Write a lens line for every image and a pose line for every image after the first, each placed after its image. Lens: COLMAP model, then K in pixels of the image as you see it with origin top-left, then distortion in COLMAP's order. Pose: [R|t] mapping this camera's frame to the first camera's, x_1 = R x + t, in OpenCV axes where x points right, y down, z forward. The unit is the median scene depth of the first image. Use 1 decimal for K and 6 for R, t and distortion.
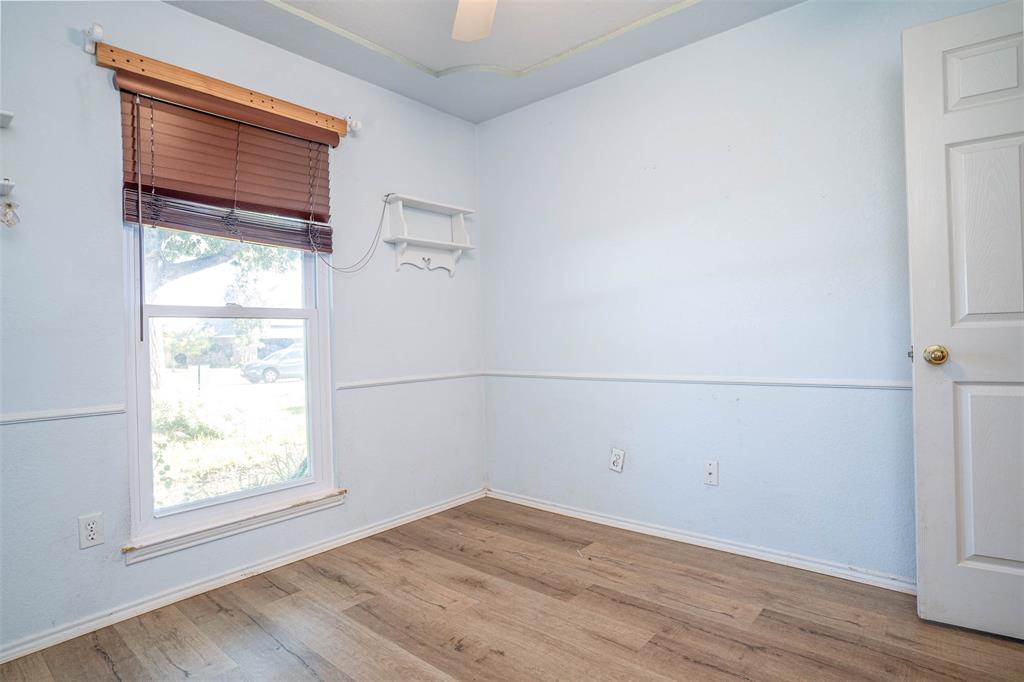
lens RADIAL K [[539.7, 0, 502.0], [0, 539.7, 337.1], [0, 0, 1]] dist [-0.058803, 0.031164]
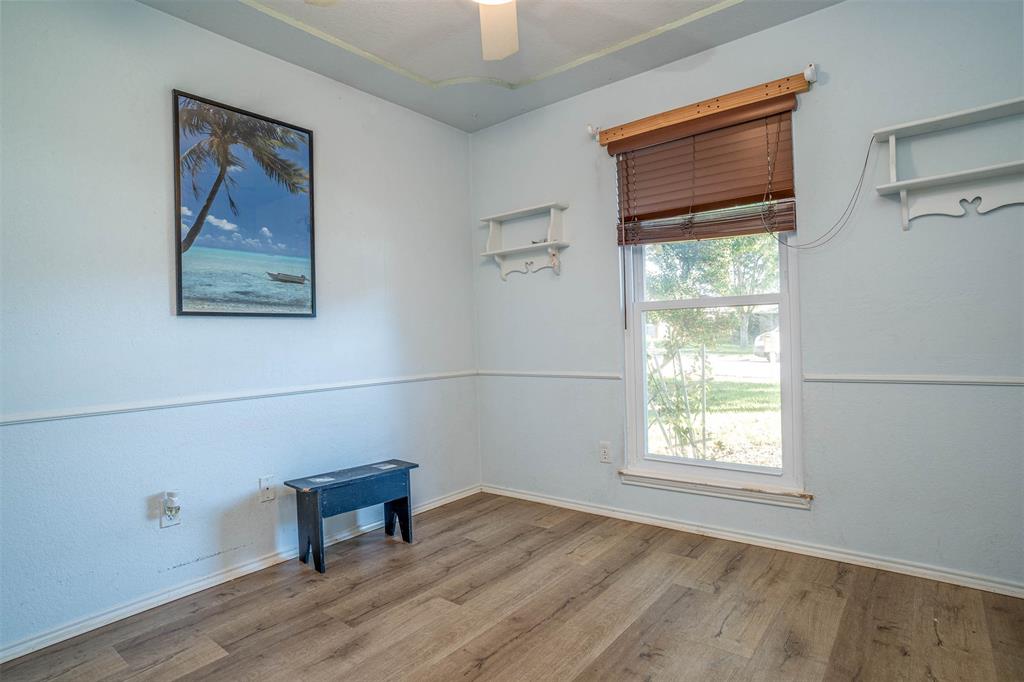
lens RADIAL K [[539.7, 0, 546.2], [0, 539.7, 350.2], [0, 0, 1]] dist [-0.058803, 0.031164]
pose [[0.069813, 0.036610, -0.996888, 0.640072], [0.021542, 0.999038, 0.038198, 0.002740], [0.997327, -0.024141, 0.068957, 0.598838]]
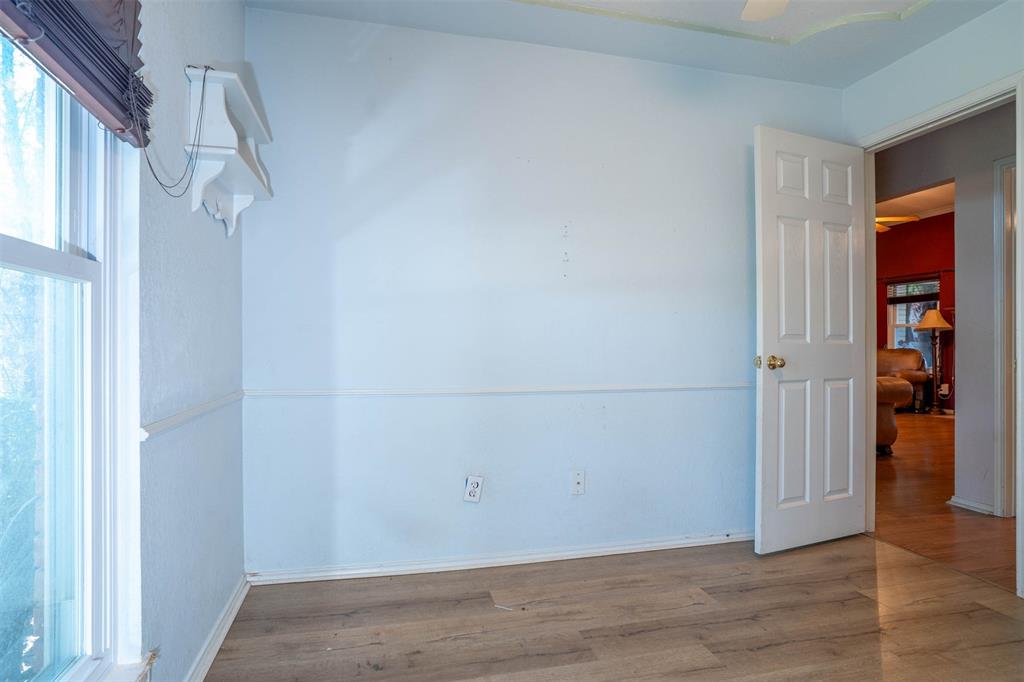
lens RADIAL K [[563.7, 0, 510.0], [0, 563.7, 334.7], [0, 0, 1]] dist [-0.041020, 0.002764]
pose [[0.587824, 0.032839, 0.808322, -0.615524], [-0.010945, 0.999407, -0.032643, 0.011263], [-0.808915, 0.010341, 0.587834, 0.526611]]
